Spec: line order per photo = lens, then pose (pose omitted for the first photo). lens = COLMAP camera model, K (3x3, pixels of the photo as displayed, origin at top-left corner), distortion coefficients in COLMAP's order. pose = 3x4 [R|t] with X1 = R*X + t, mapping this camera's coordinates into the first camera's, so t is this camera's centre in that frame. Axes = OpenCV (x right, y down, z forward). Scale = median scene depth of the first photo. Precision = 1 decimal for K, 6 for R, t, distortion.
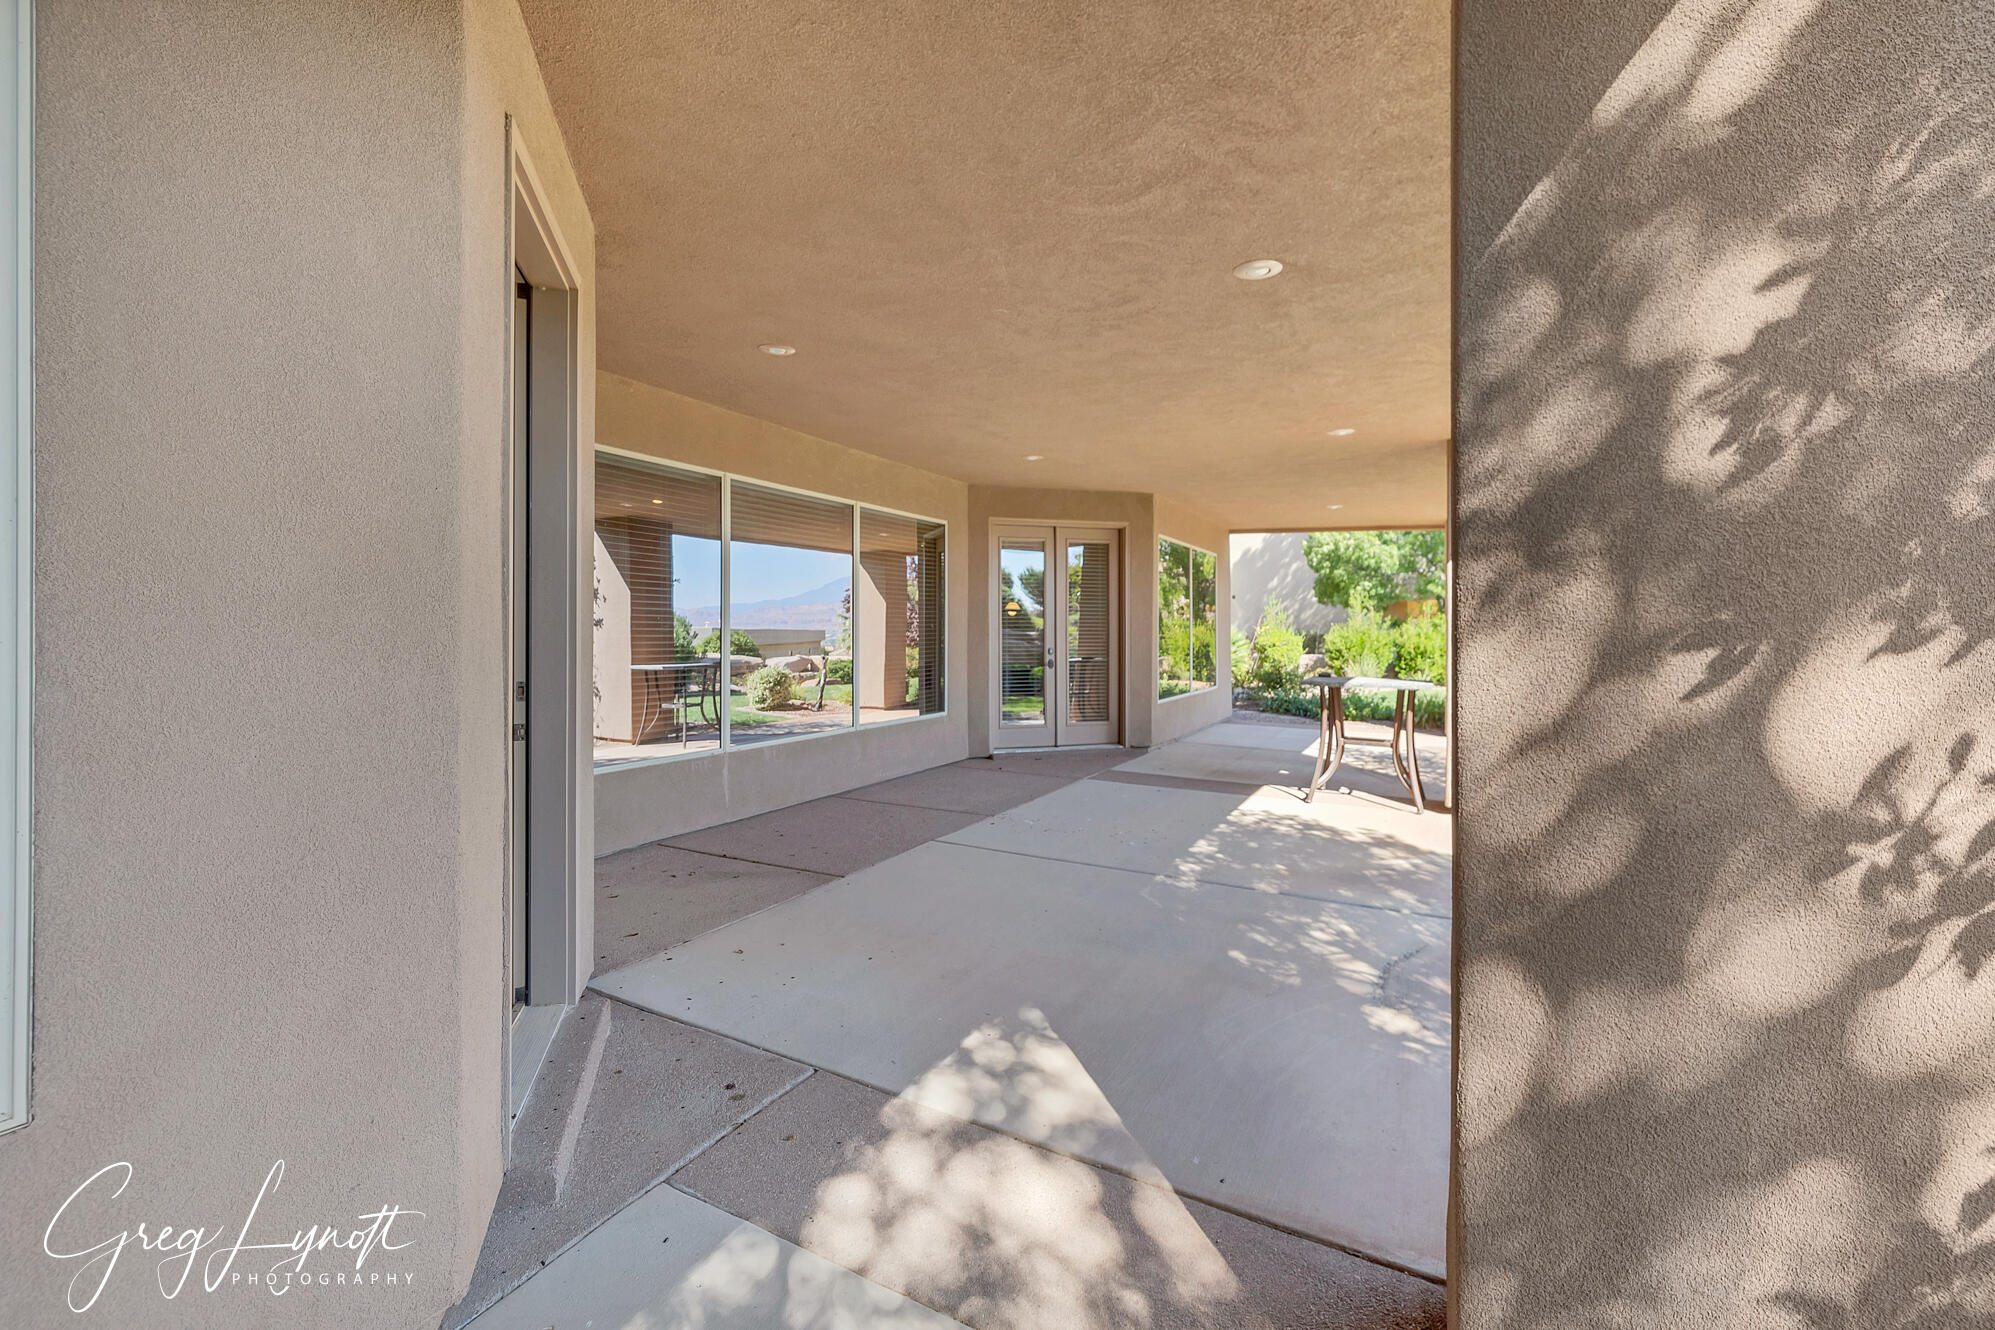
lens RADIAL K [[905.3, 0, 1001.2], [0, 905.3, 625.5], [0, 0, 1]] dist [0.002045, 0.000483]
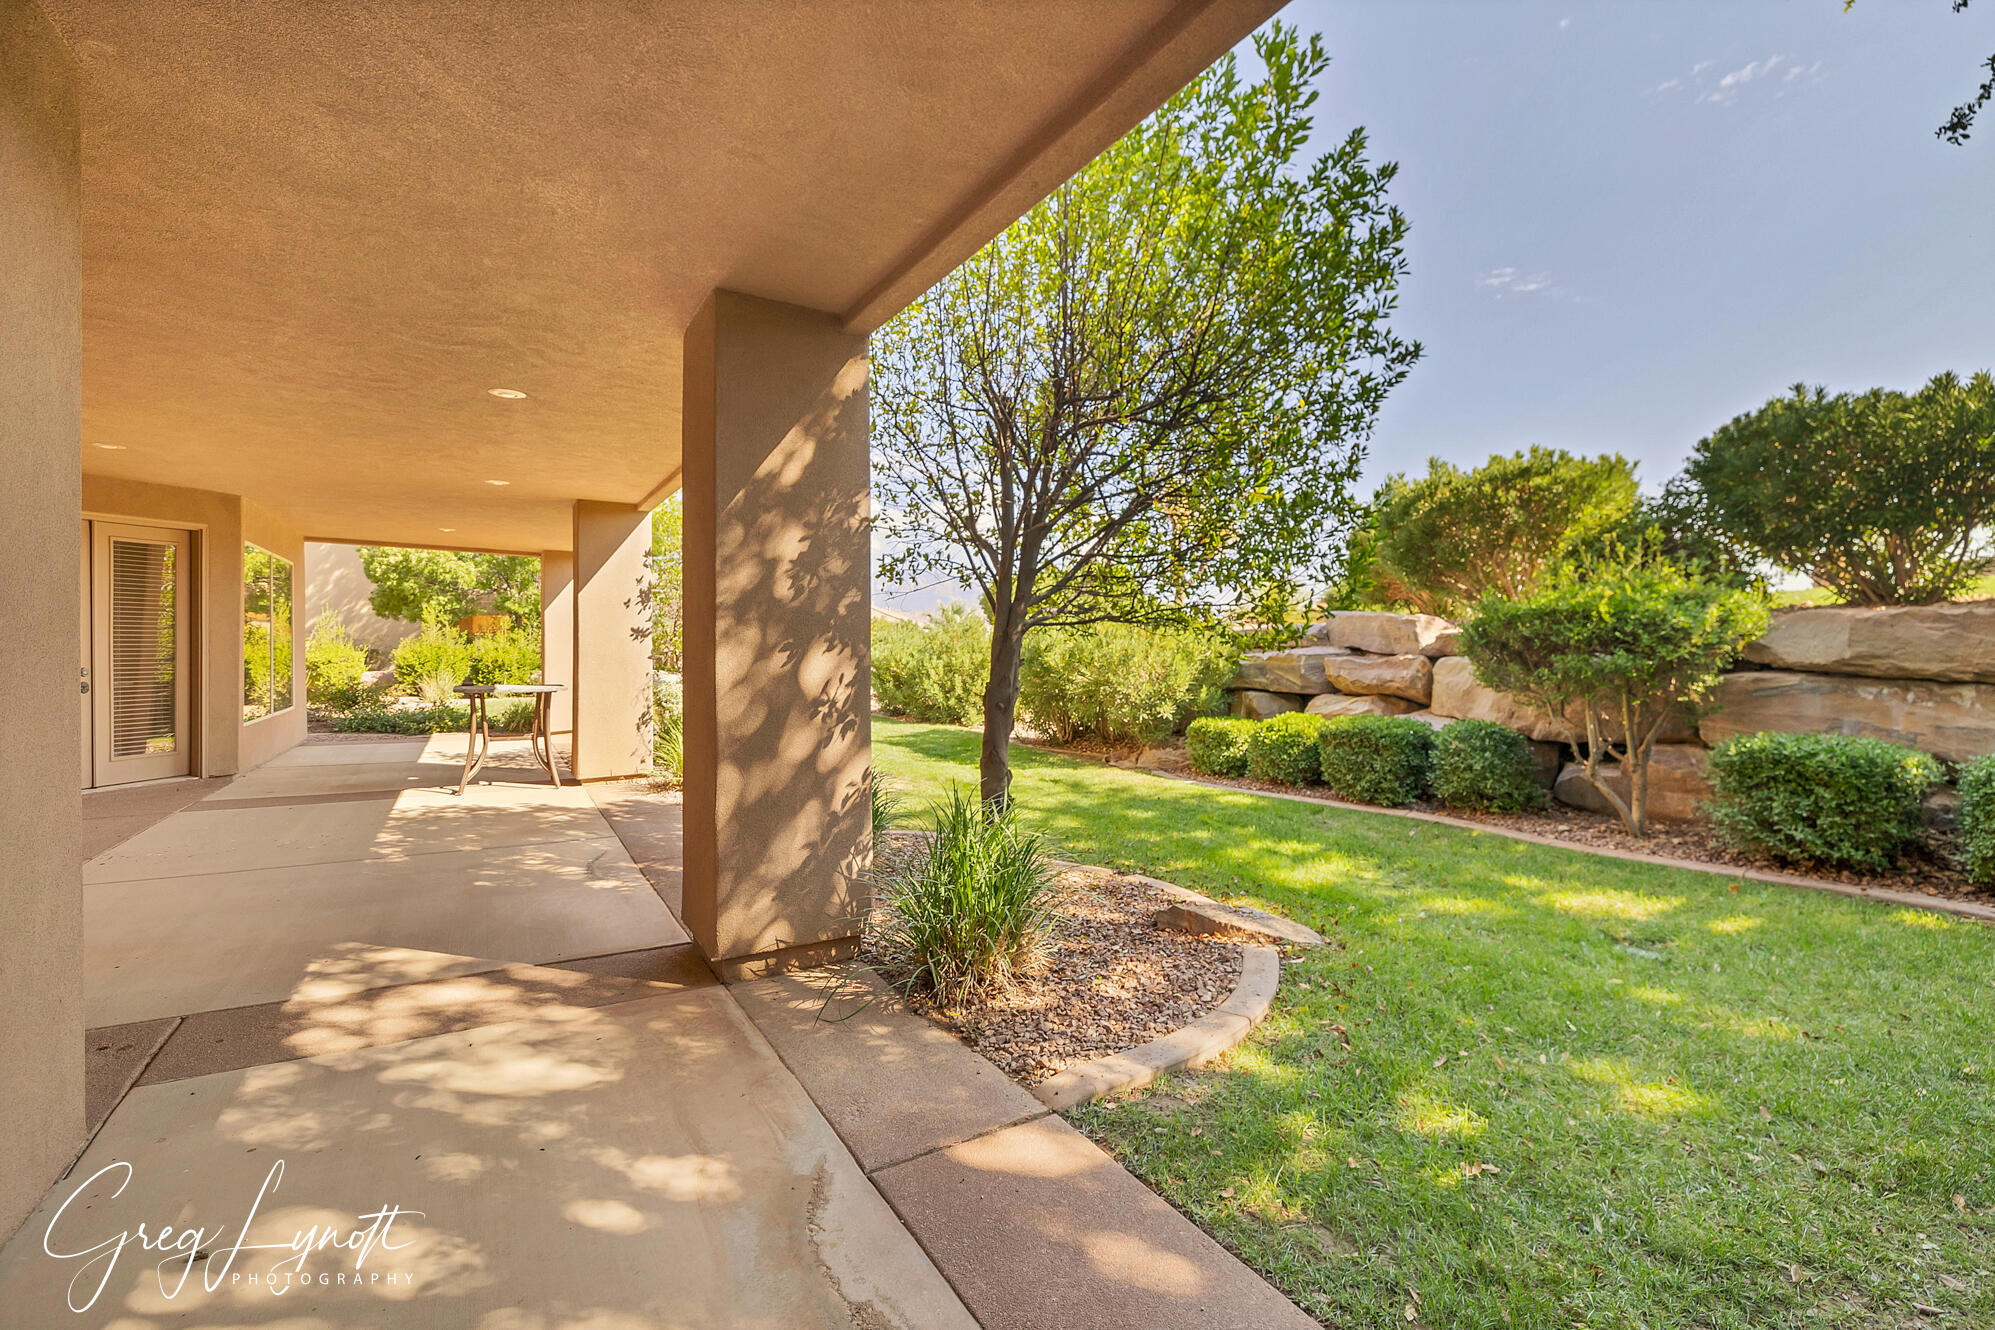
lens RADIAL K [[868.1, 0, 1000.9], [0, 868.1, 643.9], [0, 0, 1]] dist [-0.062778, -0.000082]
pose [[0.554908, -0.003746, 0.831903, -0.553689], [-0.000164, 0.999989, 0.004612, -0.004579], [-0.831911, -0.002695, 0.554902, -0.547459]]
